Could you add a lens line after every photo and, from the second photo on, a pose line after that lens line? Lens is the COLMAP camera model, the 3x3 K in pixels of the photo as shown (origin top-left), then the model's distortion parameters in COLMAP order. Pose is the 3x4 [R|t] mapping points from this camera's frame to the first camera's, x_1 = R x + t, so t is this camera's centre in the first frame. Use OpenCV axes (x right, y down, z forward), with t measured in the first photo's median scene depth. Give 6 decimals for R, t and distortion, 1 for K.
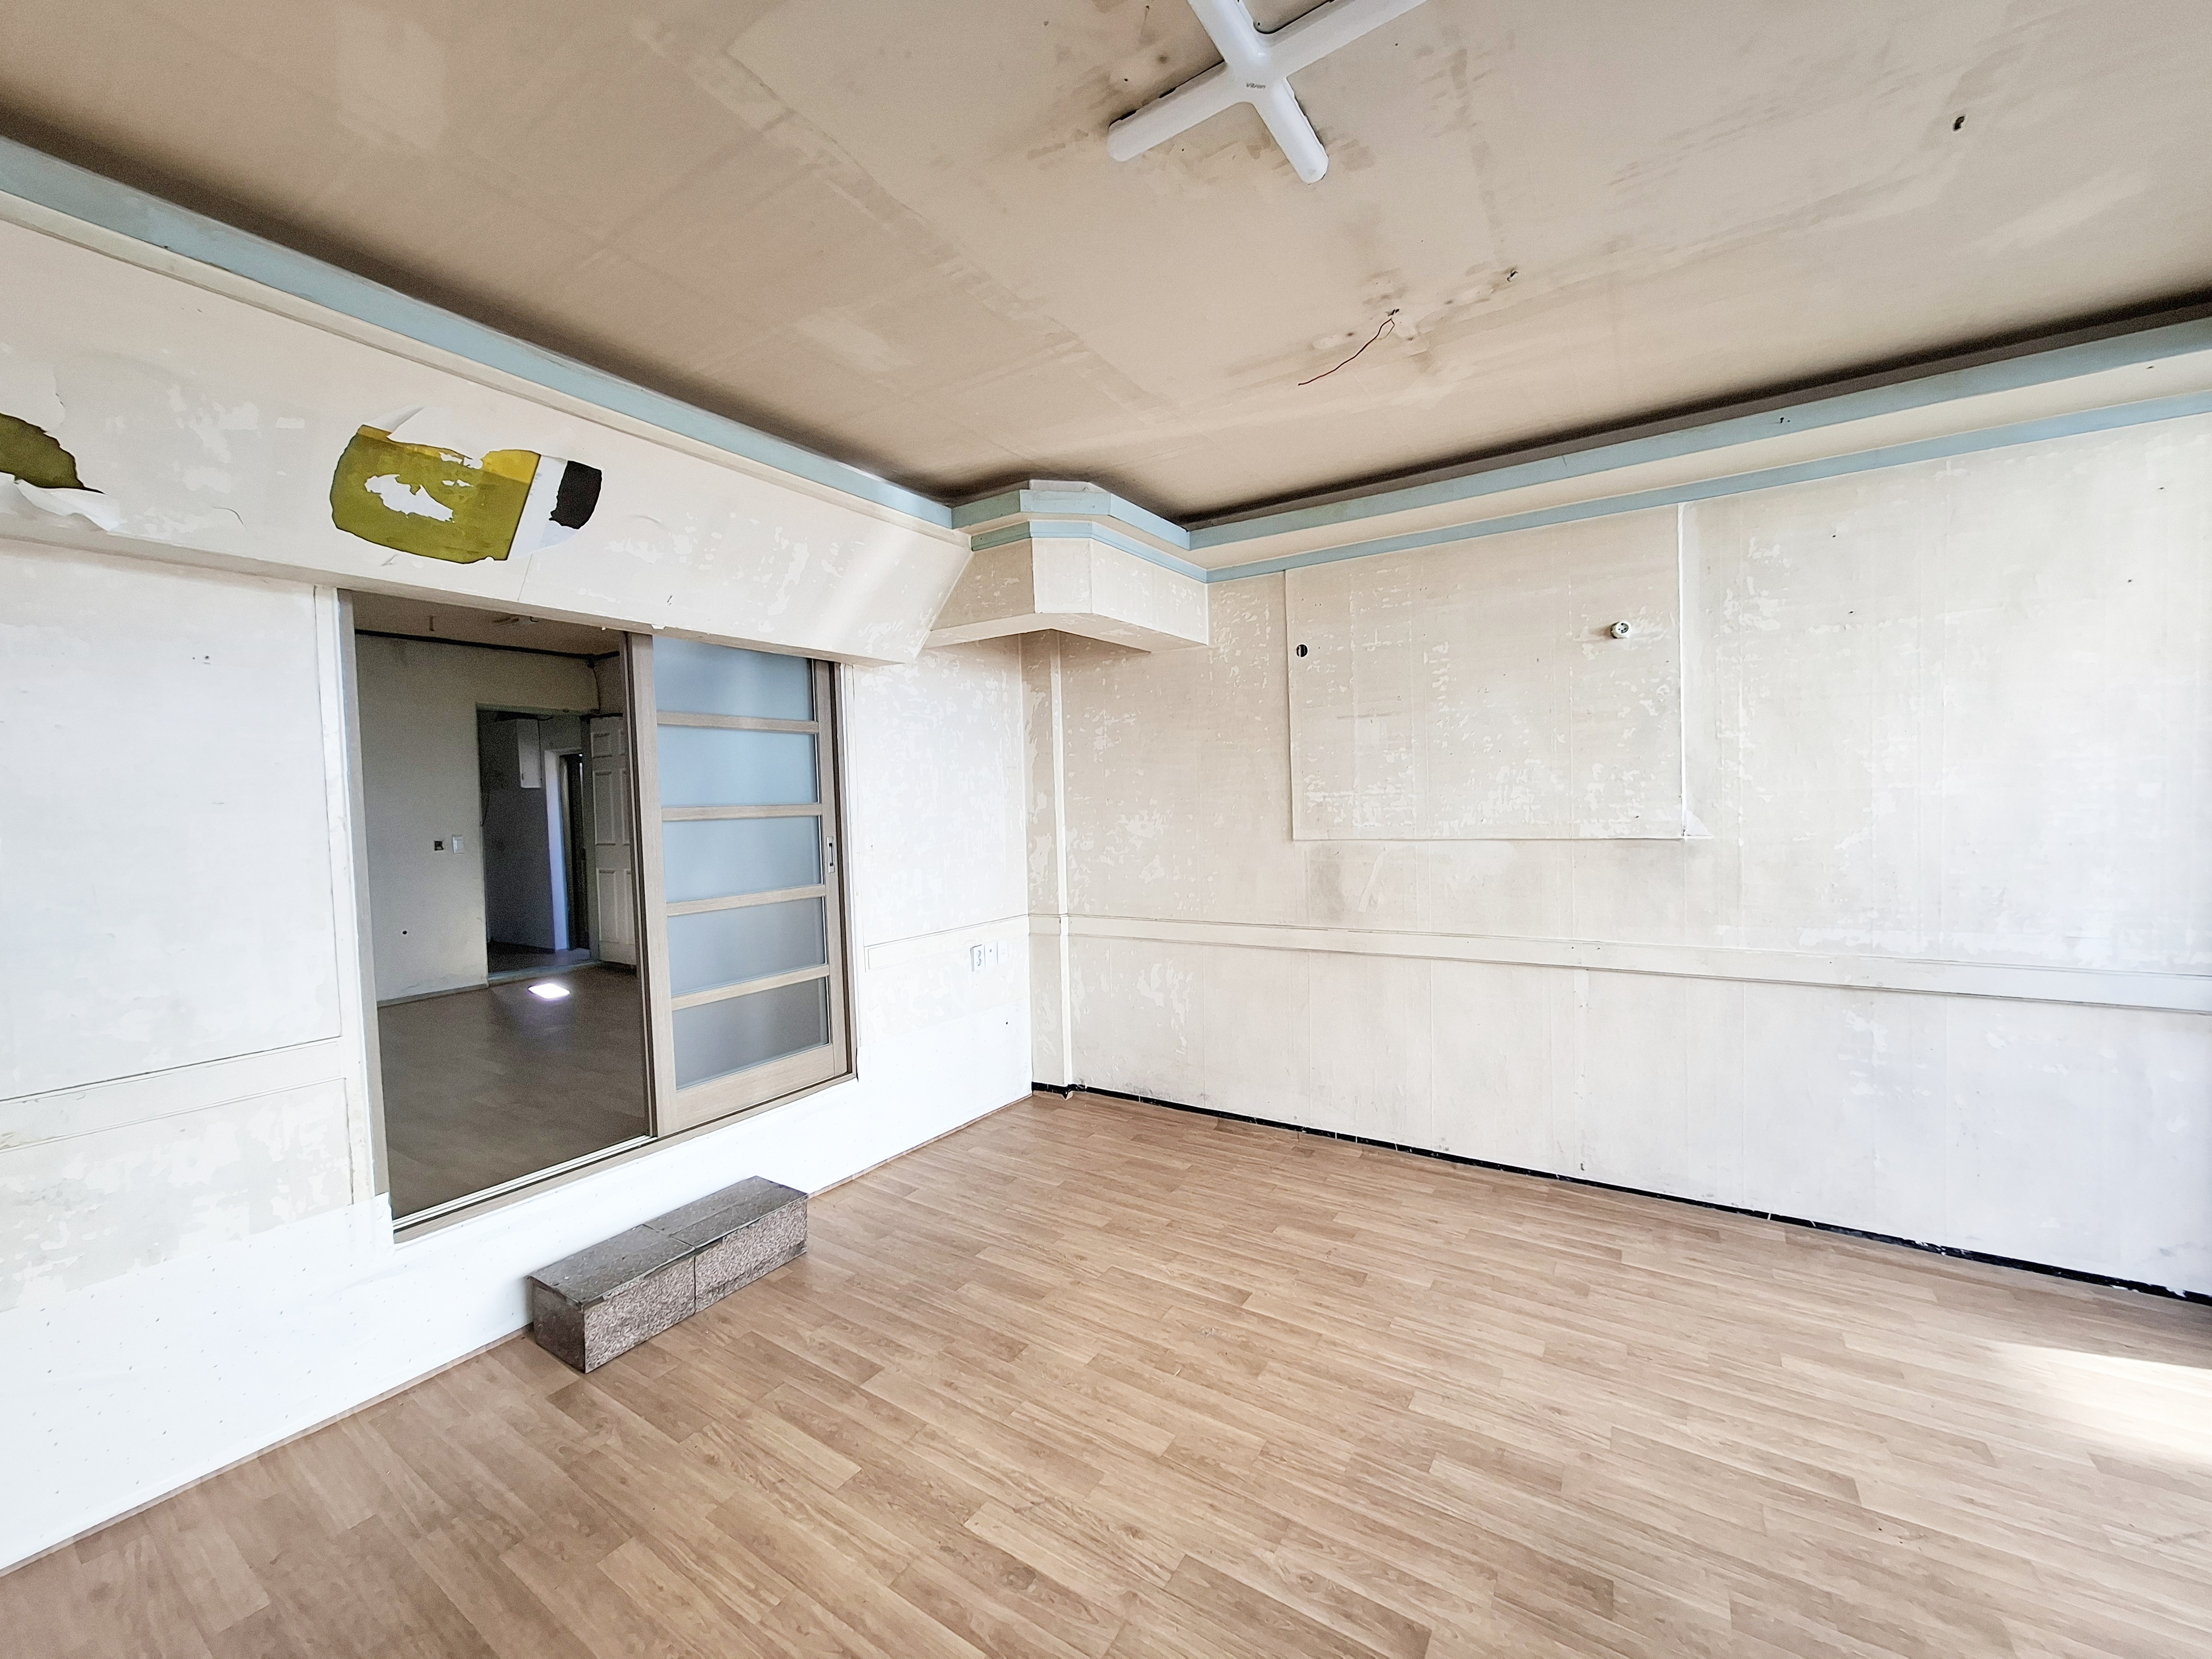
lens RADIAL K [[872.2, 0, 1100.7], [0, 872.2, 822.3], [0, 0, 1]] dist [-0.009558, 0.001609]
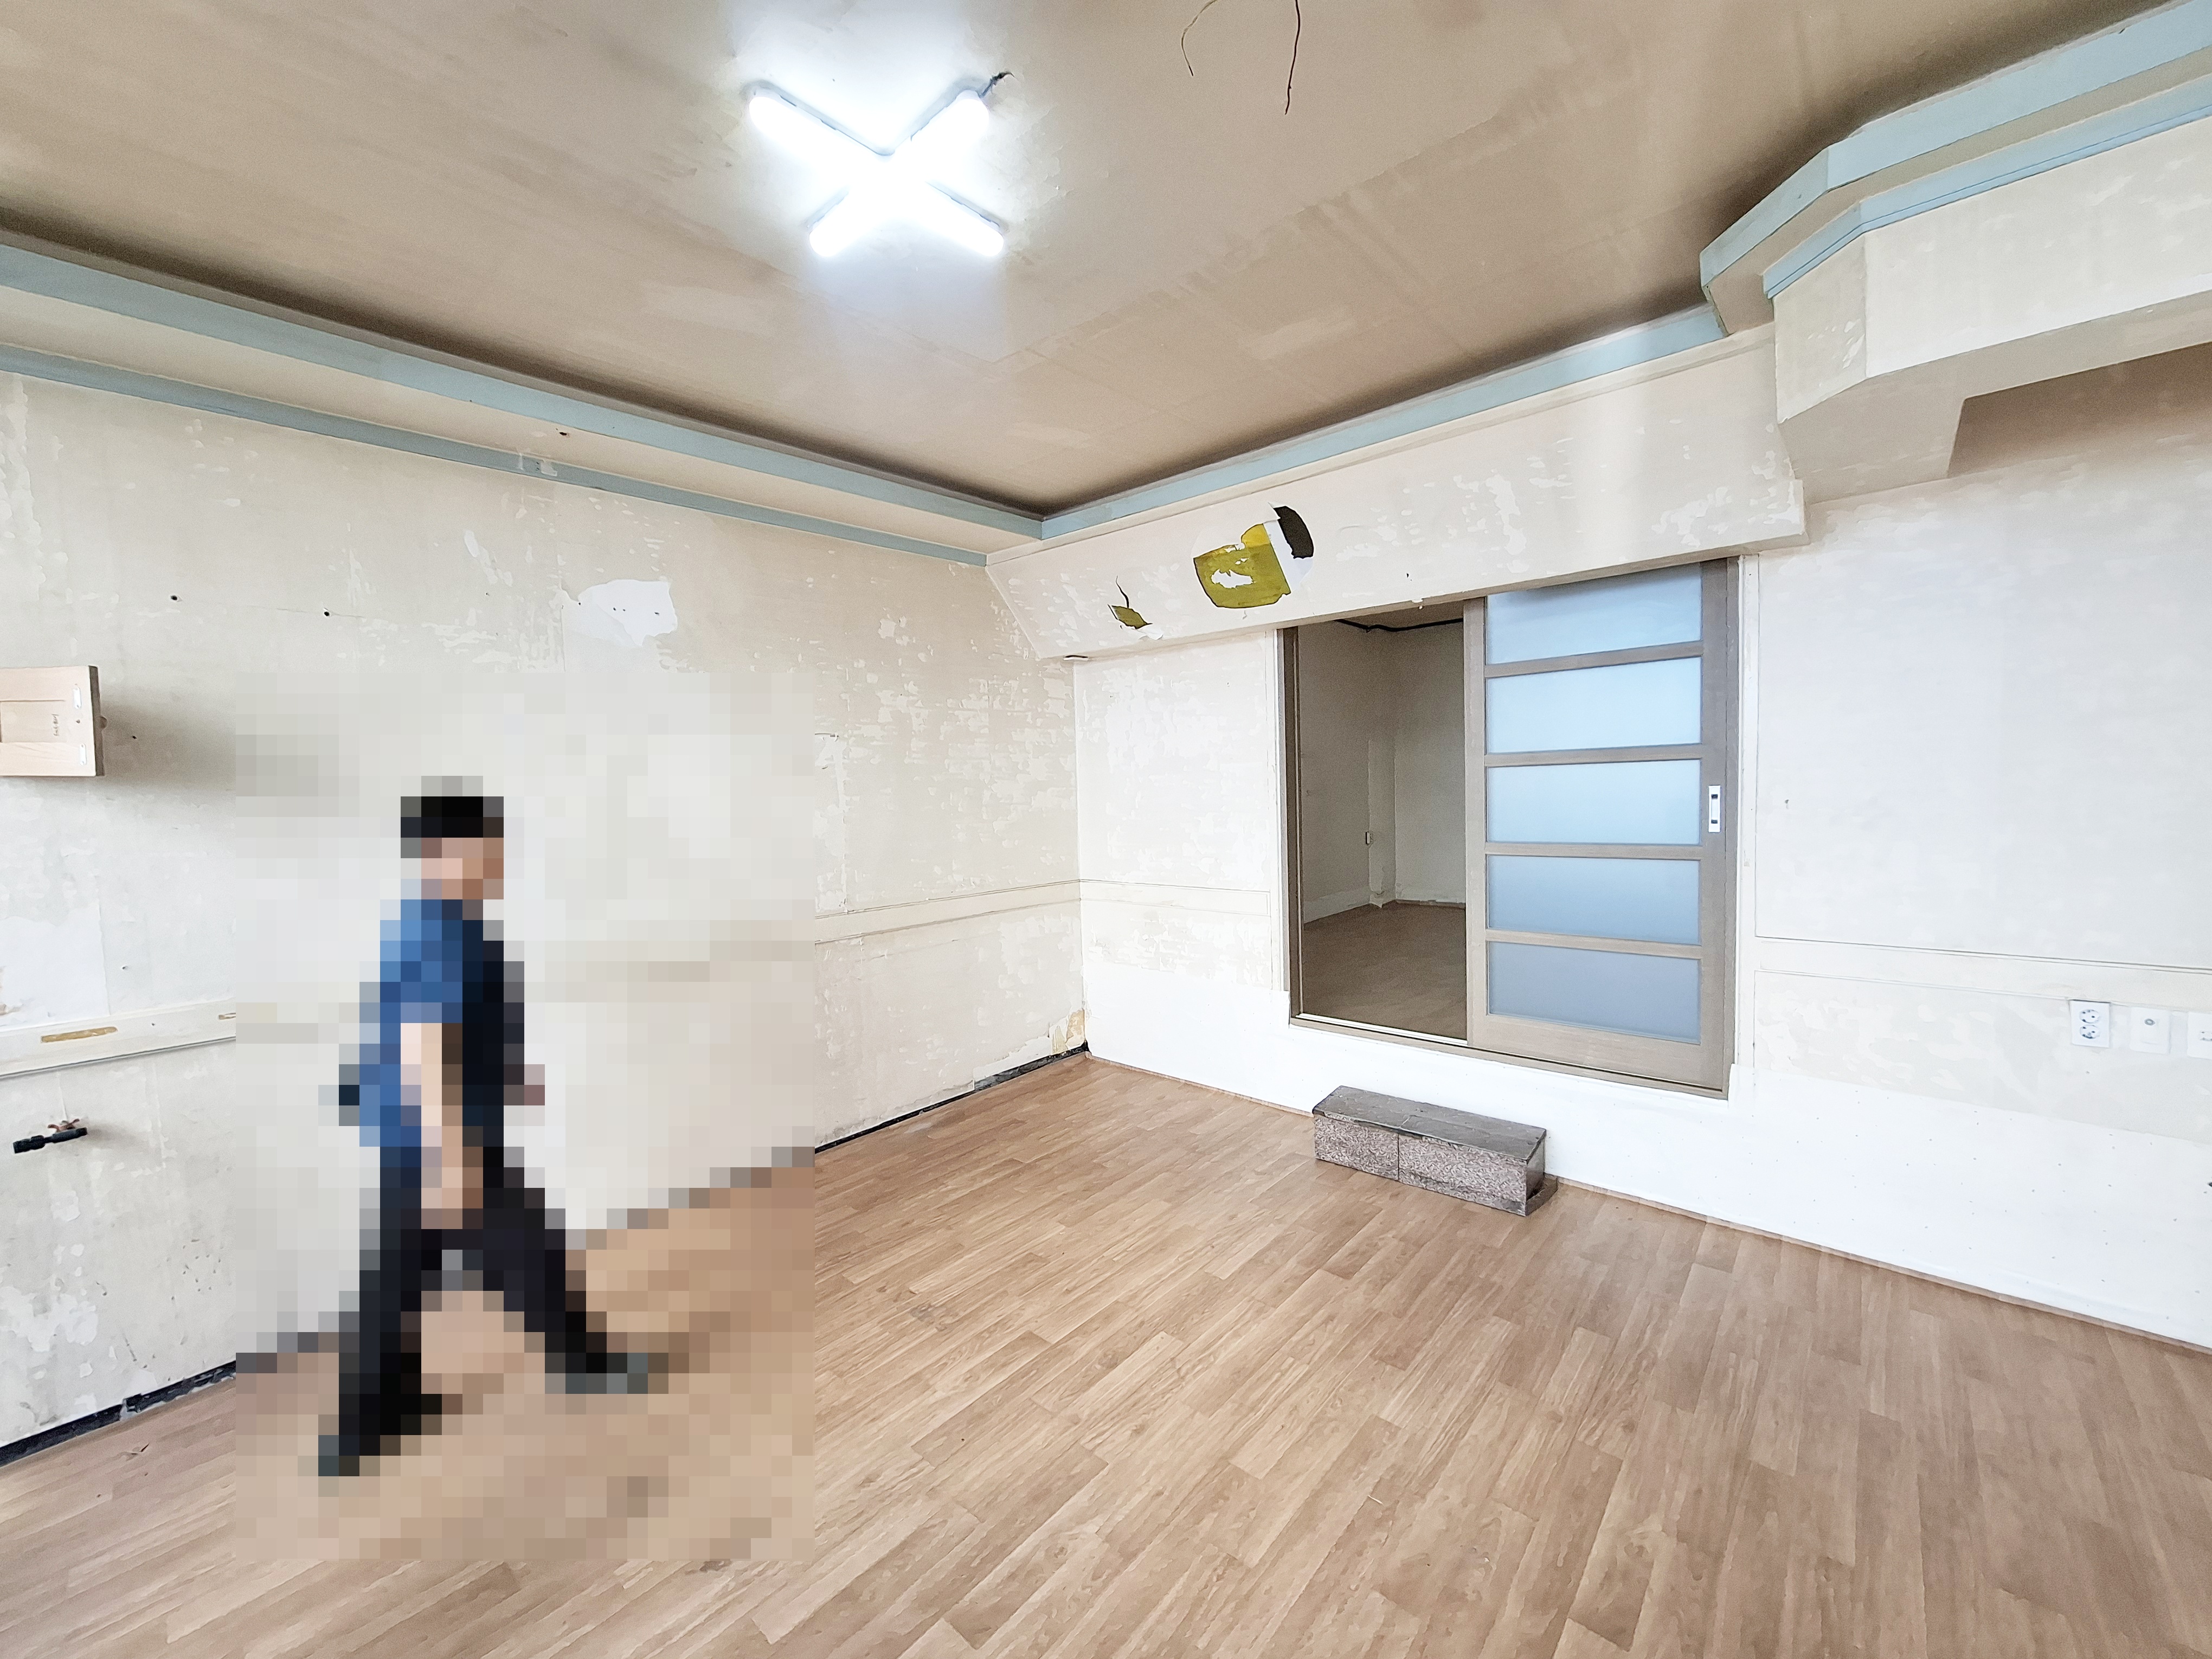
lens RADIAL K [[872.2, 0, 1102.8], [0, 872.2, 840.5], [0, 0, 1]] dist [-0.009558, 0.001609]
pose [[-0.158085, 0.096815, -0.982668, 0.862115], [0.011580, 0.995295, 0.096196, -0.028901], [0.987358, 0.003827, -0.158463, 0.917270]]
